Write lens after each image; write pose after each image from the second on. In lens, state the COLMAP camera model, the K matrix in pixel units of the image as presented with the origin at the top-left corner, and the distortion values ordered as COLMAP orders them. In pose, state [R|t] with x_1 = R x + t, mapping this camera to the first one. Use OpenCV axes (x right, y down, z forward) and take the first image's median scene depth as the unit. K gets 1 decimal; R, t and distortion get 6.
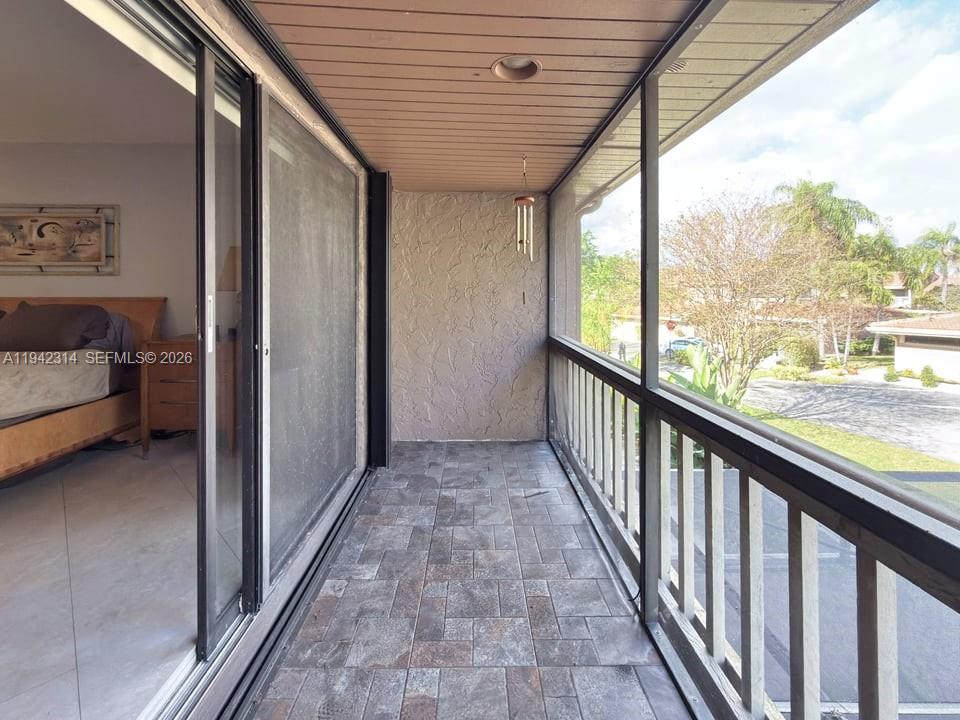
lens RADIAL K [[414.0, 0, 481.9], [0, 414.0, 293.1], [0, 0, 1]] dist [-0.001834, 0.000061]
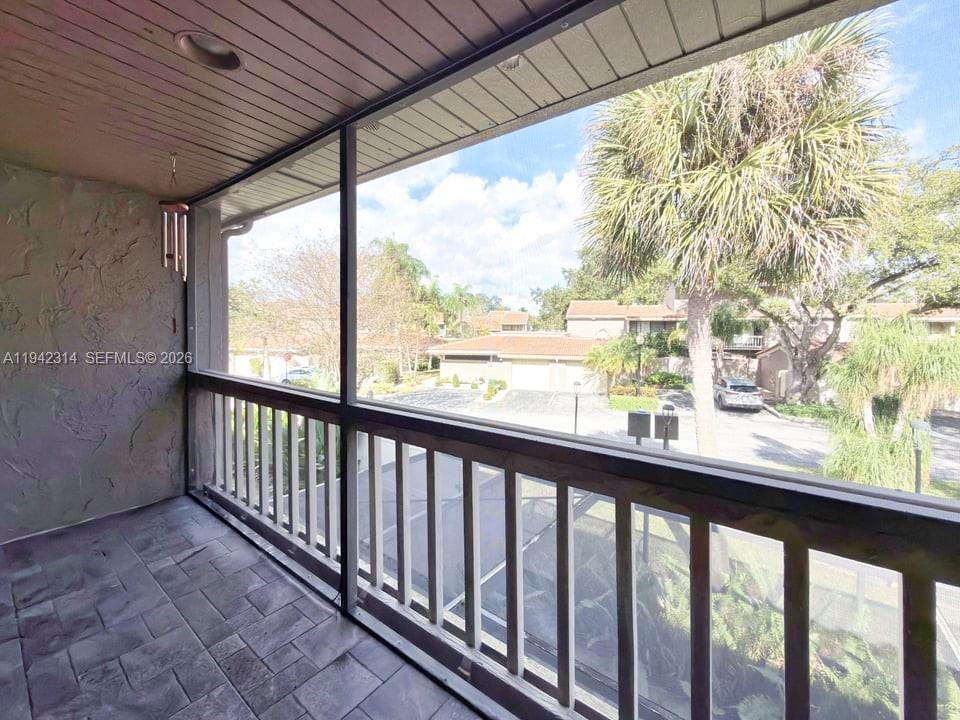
lens RADIAL K [[395.2, 0, 480.4], [0, 395.2, 331.5], [0, 0, 1]] dist [0.000943, 0.000003]
pose [[0.628030, -0.002582, 0.778185, -0.130885], [-0.009078, 0.999902, 0.010645, 0.010715], [-0.778136, -0.013750, 0.627945, 0.032041]]
